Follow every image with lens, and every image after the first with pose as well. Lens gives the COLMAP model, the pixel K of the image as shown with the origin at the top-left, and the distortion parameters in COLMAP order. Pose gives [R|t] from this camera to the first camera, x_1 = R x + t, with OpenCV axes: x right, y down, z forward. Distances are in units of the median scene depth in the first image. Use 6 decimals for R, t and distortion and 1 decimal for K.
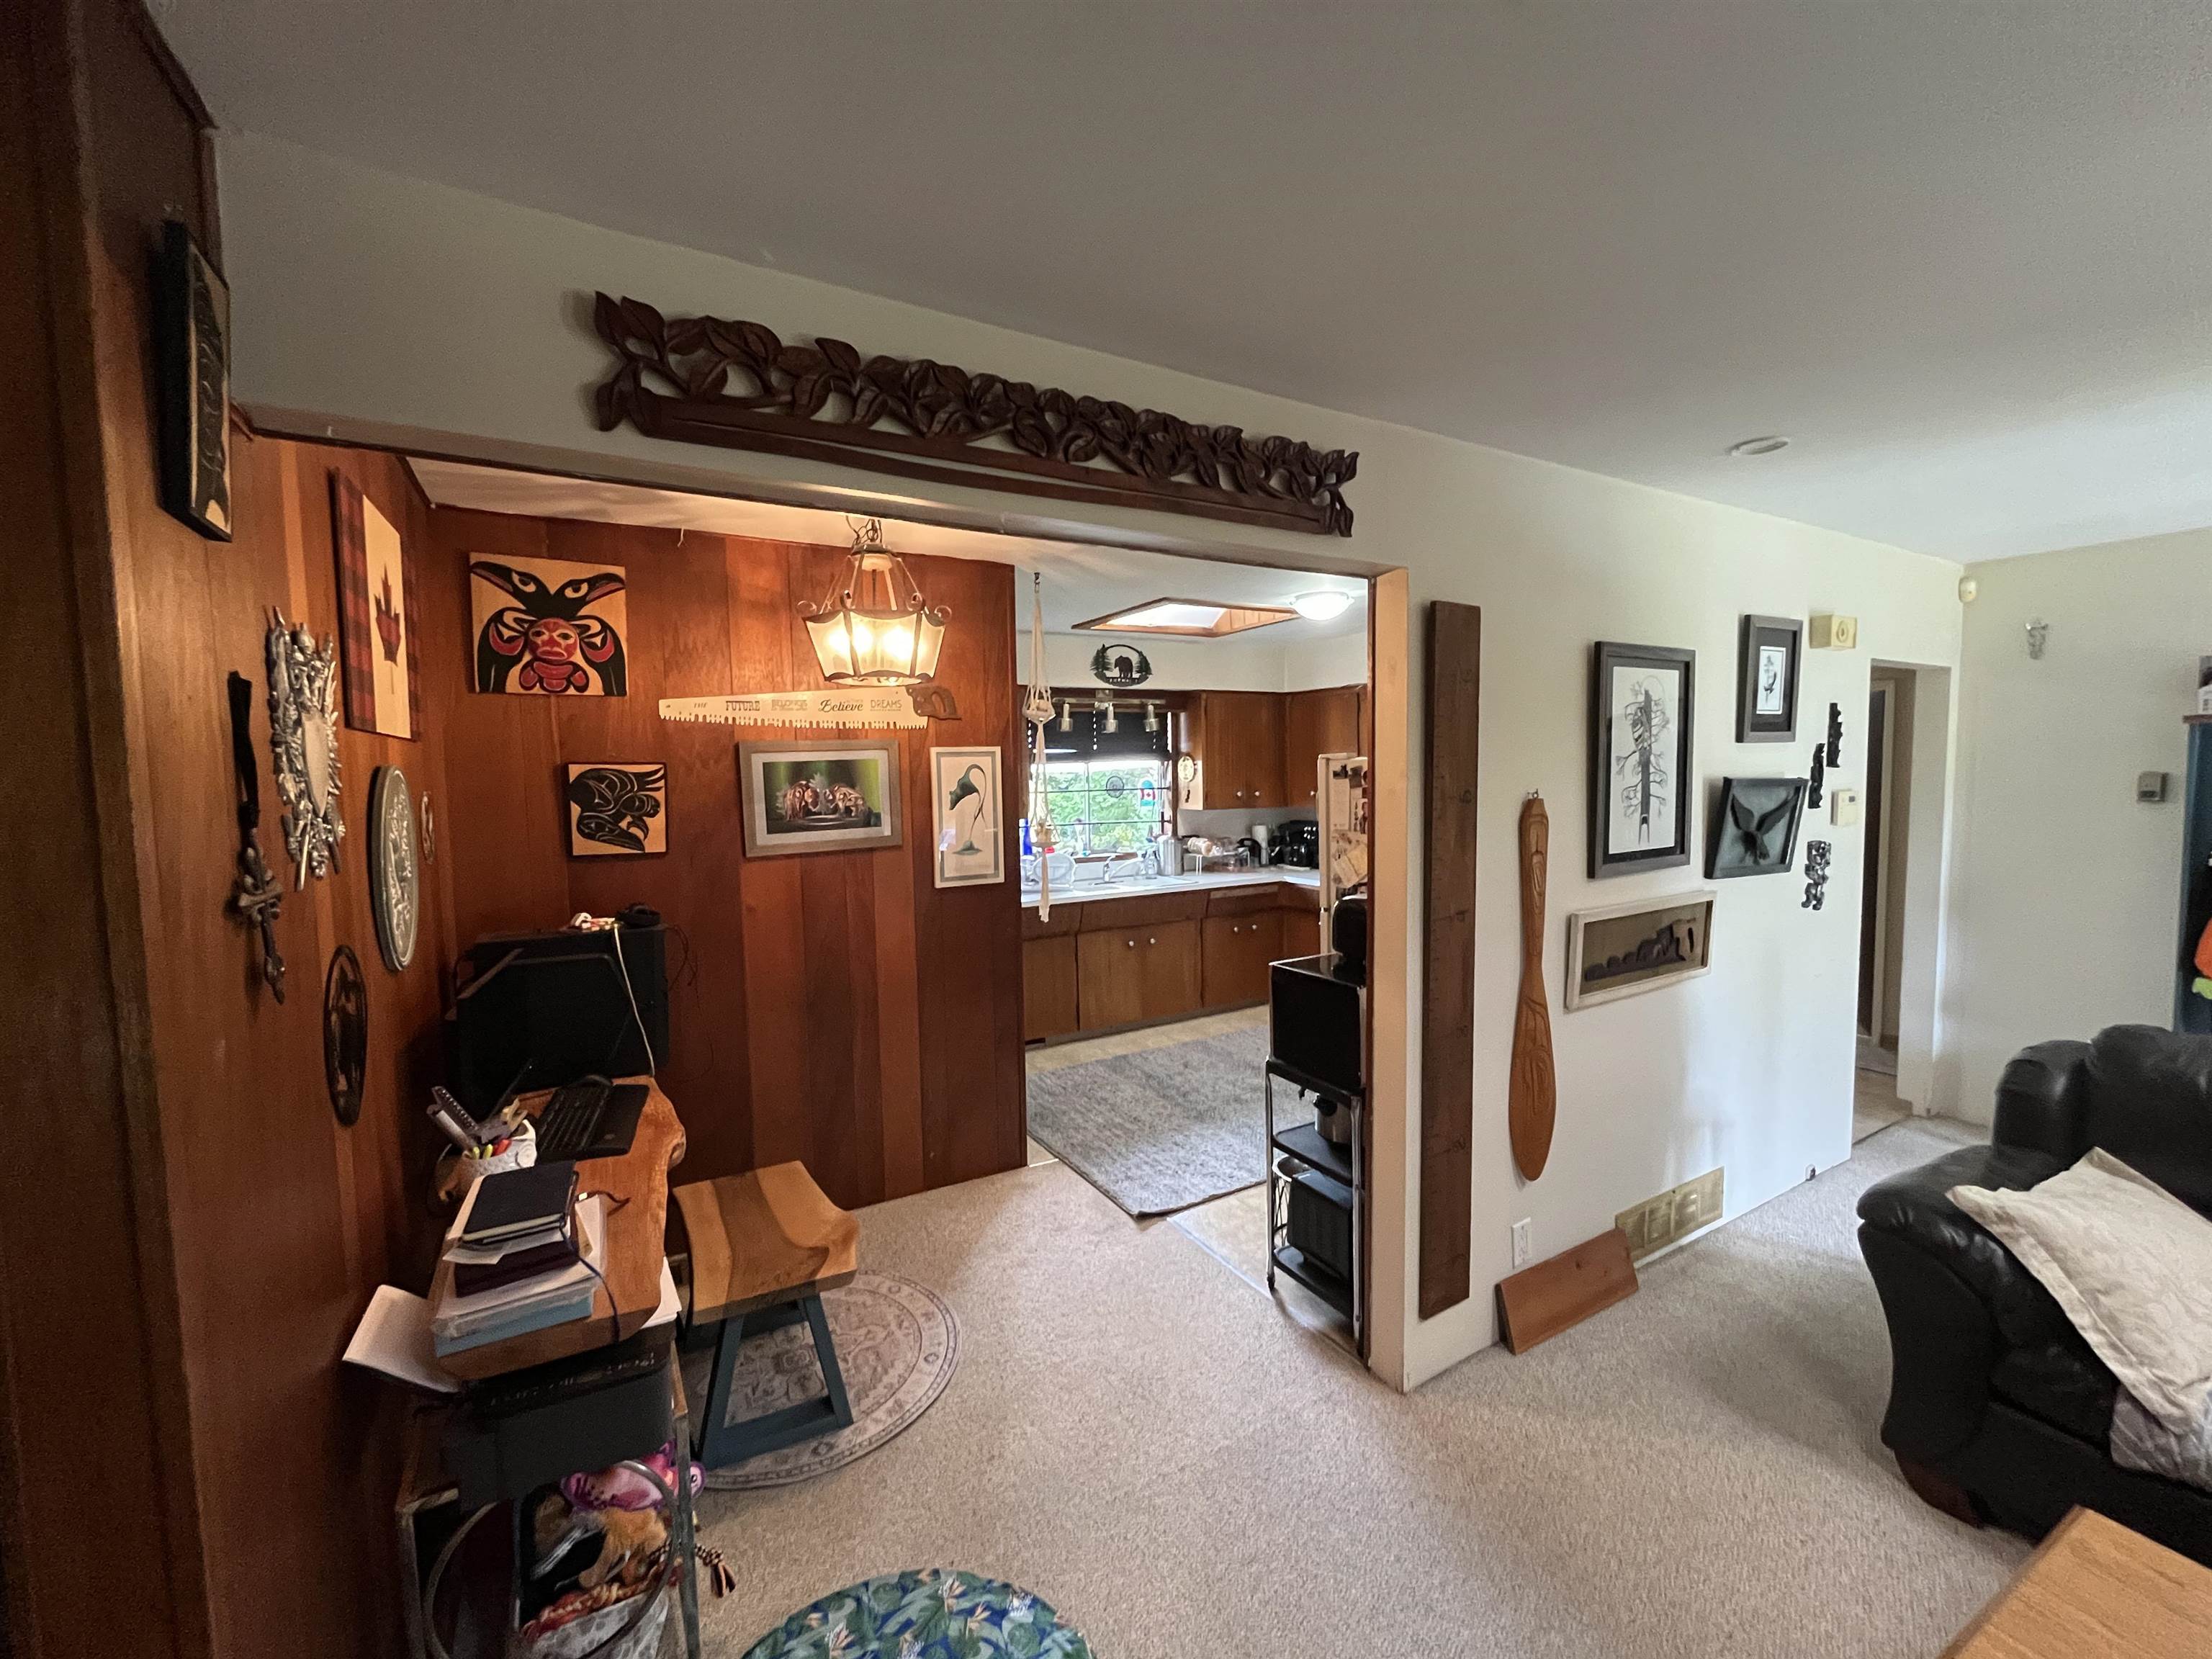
lens RADIAL K [[888.7, 0, 1109.5], [0, 888.7, 829.7], [0, 0, 1]] dist [-0.000521, -0.000153]
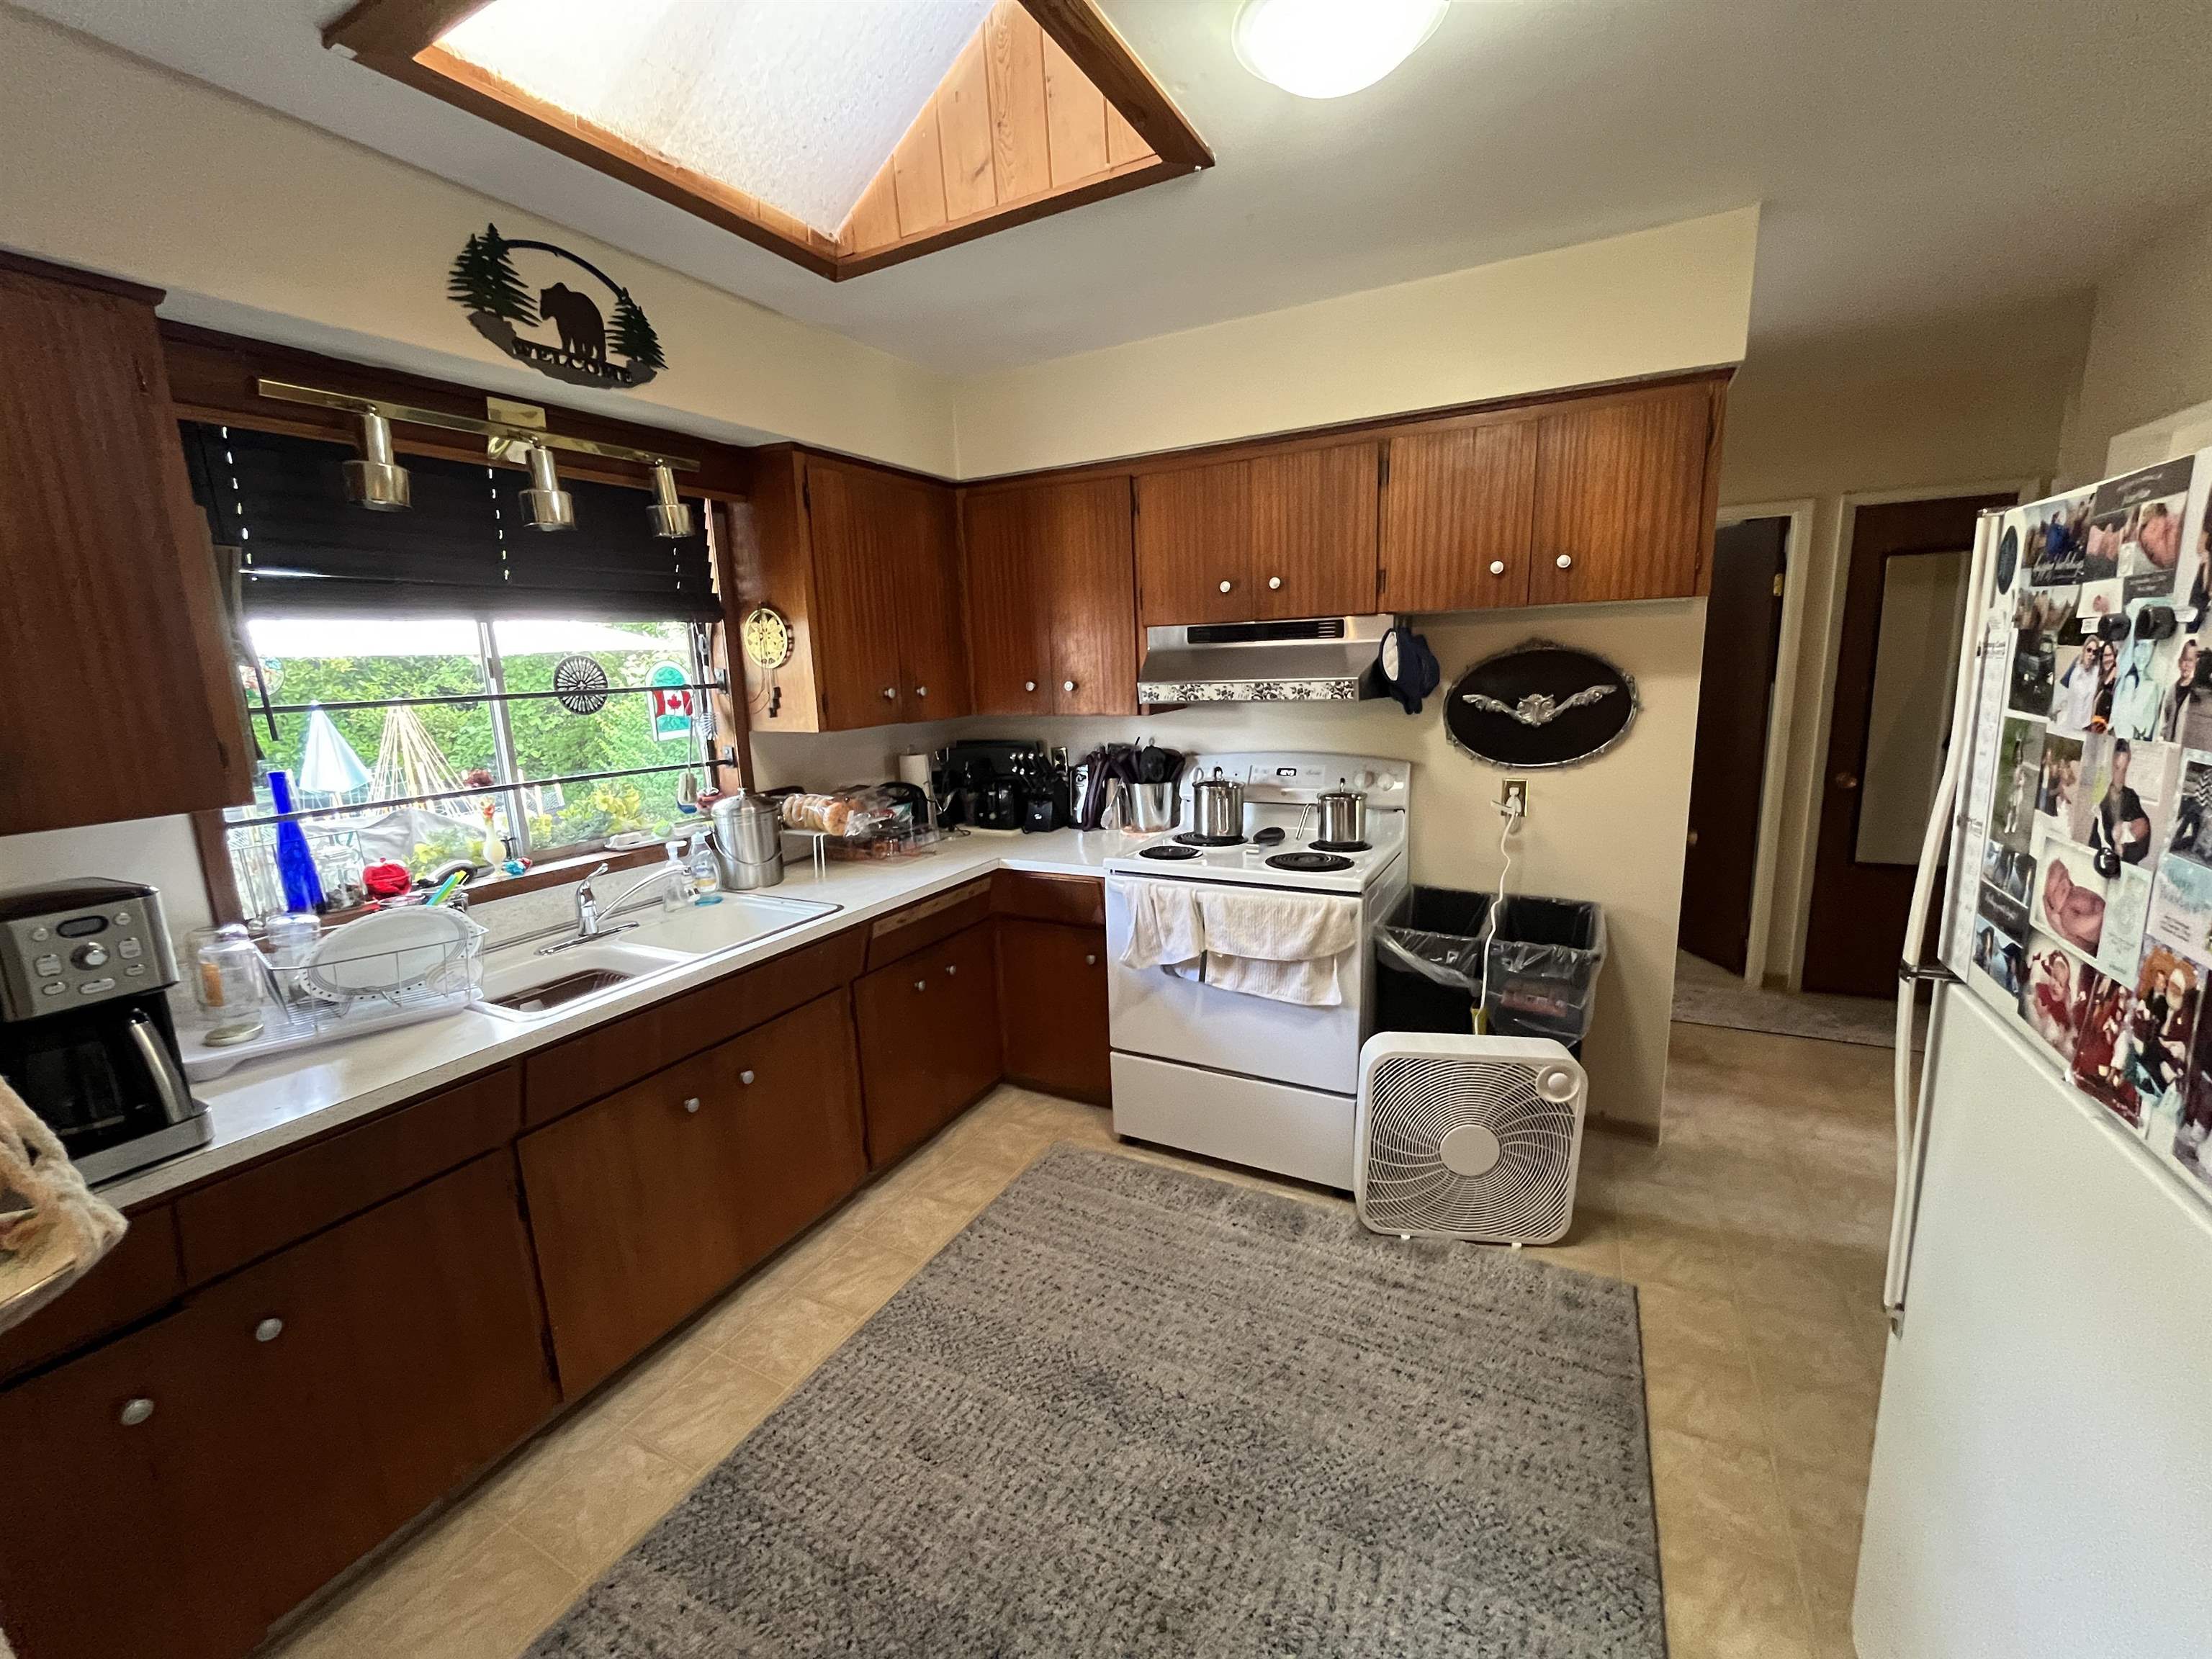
lens RADIAL K [[888.7, 0, 1097.4], [0, 888.7, 826.9], [0, 0, 1]] dist [-0.000521, -0.000153]
pose [[0.851478, -0.112486, 0.512183, -0.008237], [0.058870, 0.991053, 0.119787, -0.020286], [-0.521075, -0.071844, 0.850482, 0.547466]]
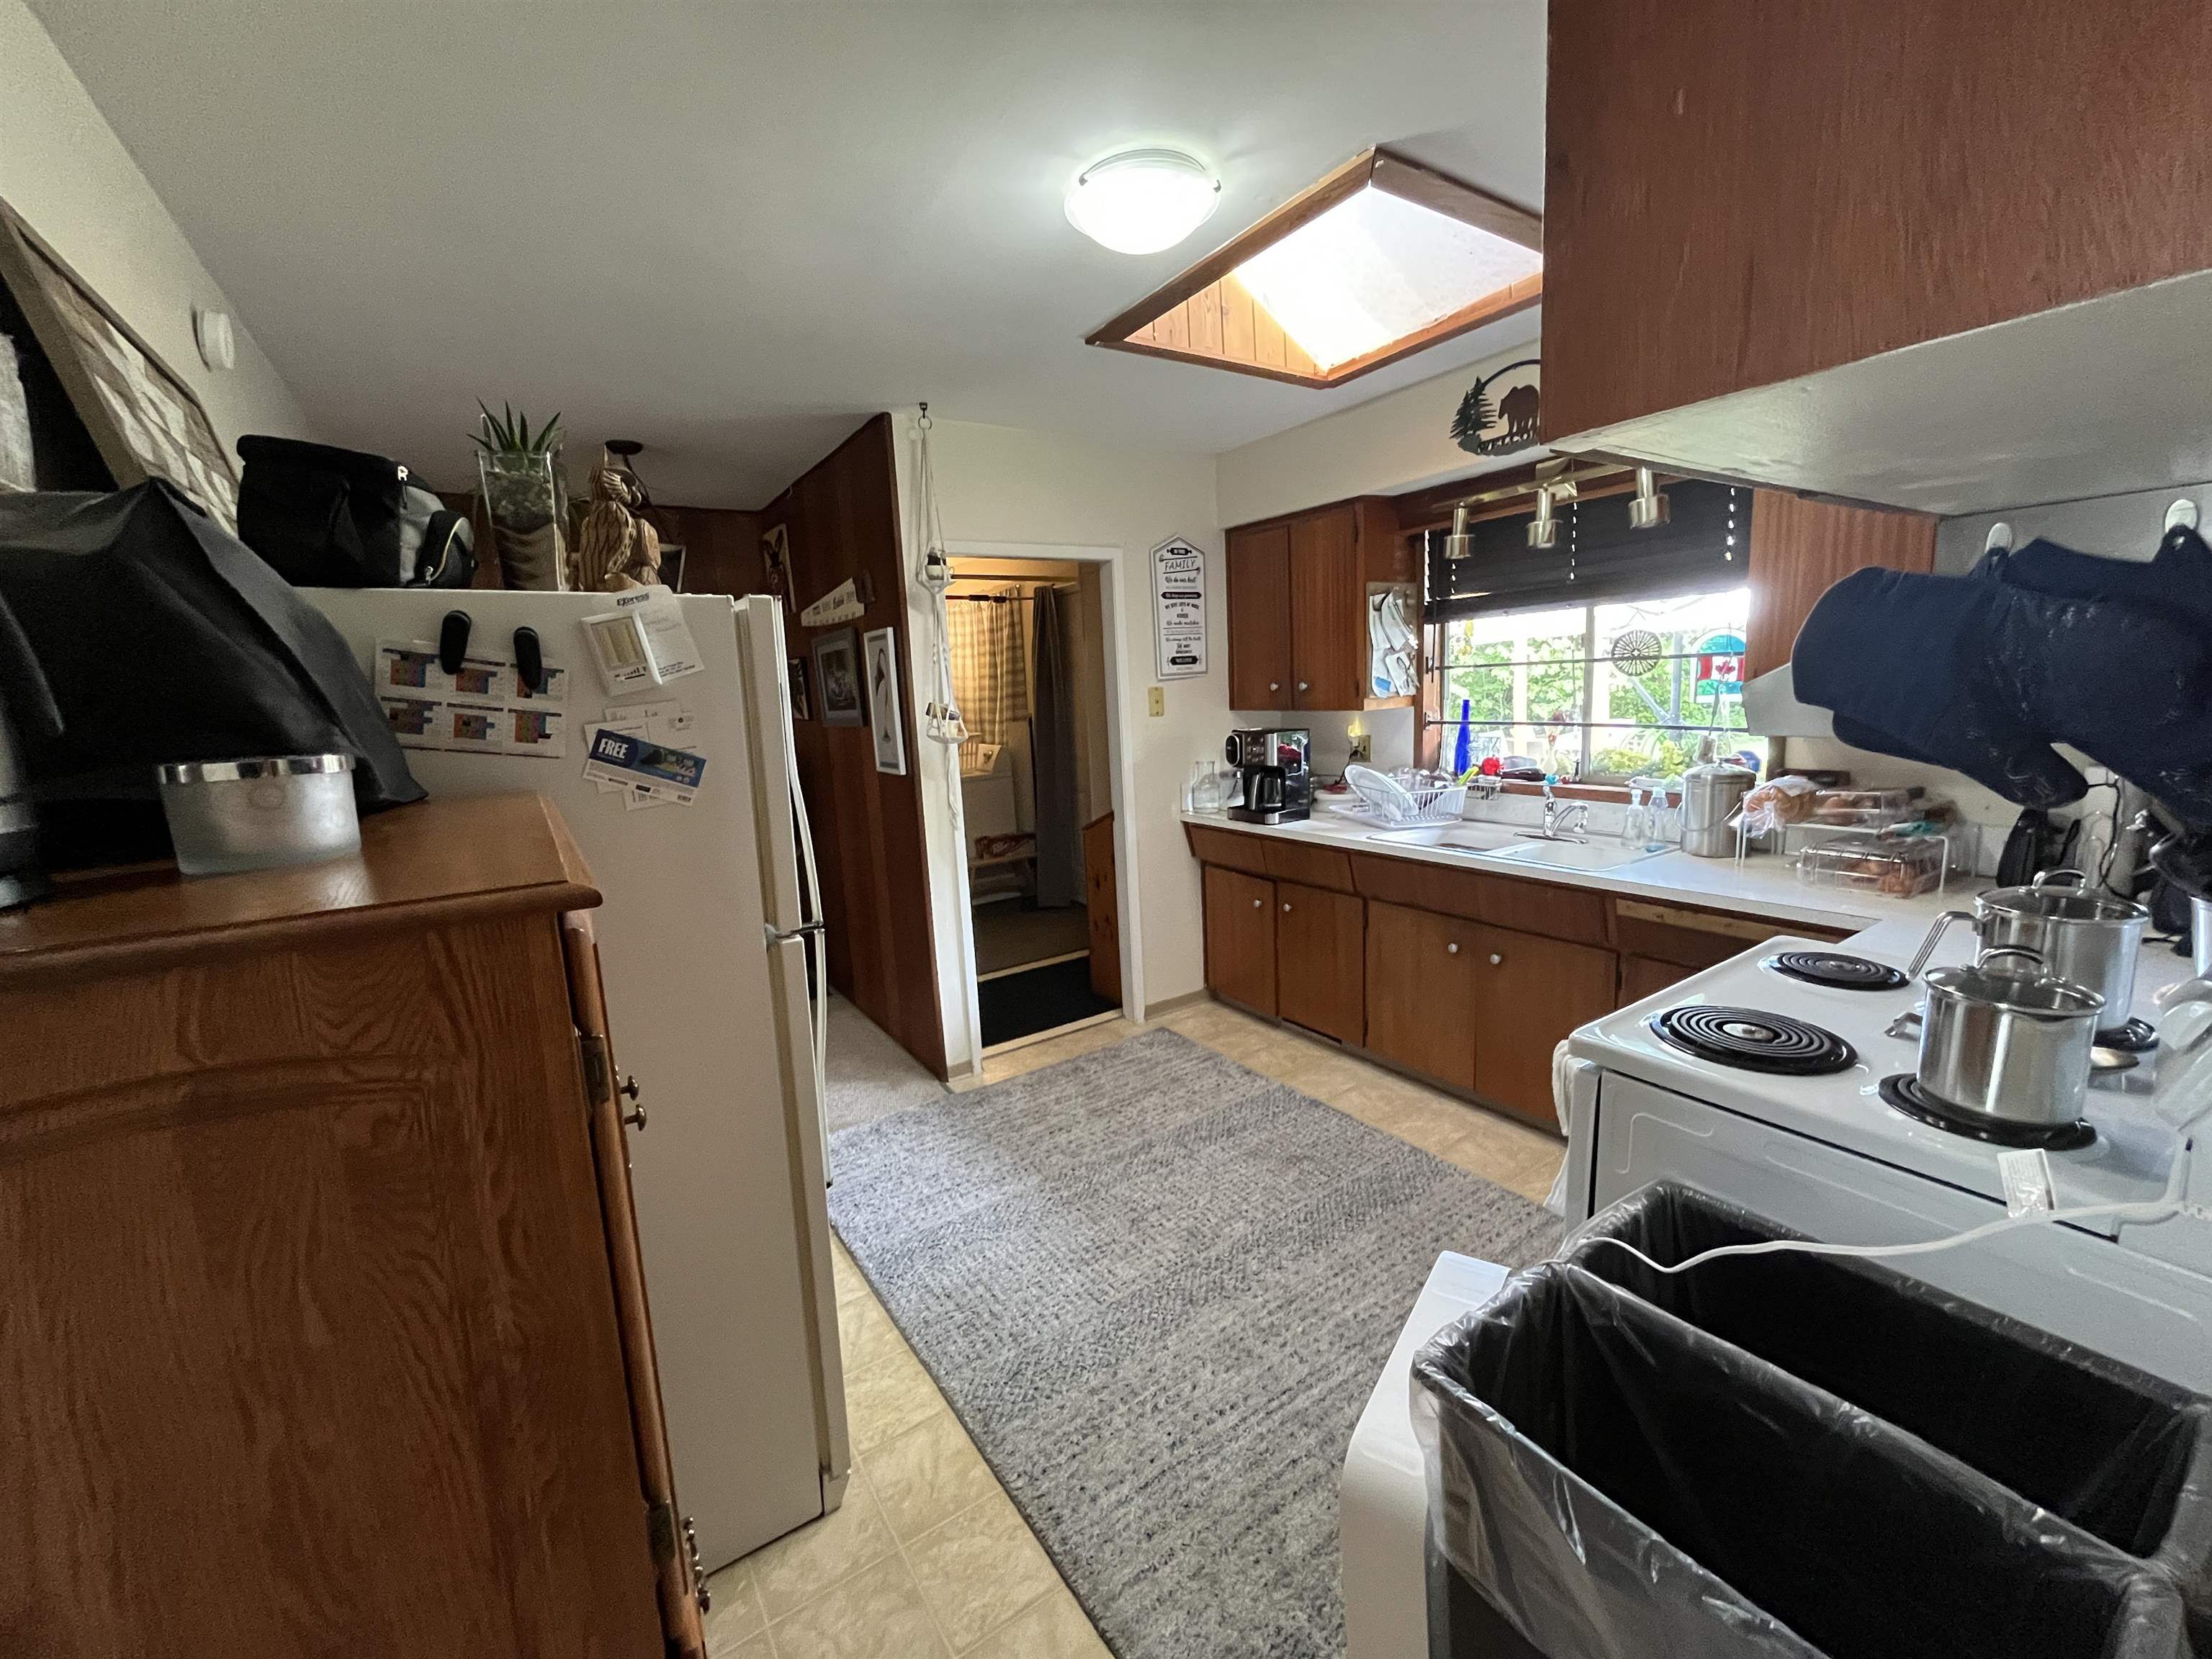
lens RADIAL K [[888.7, 0, 1106.4], [0, 888.7, 823.1], [0, 0, 1]] dist [-0.000521, -0.000153]
pose [[0.062814, 0.170943, -0.983277, 0.486814], [-0.023445, 0.985203, 0.169780, -0.032172], [0.997750, 0.012388, 0.065893, 0.681711]]
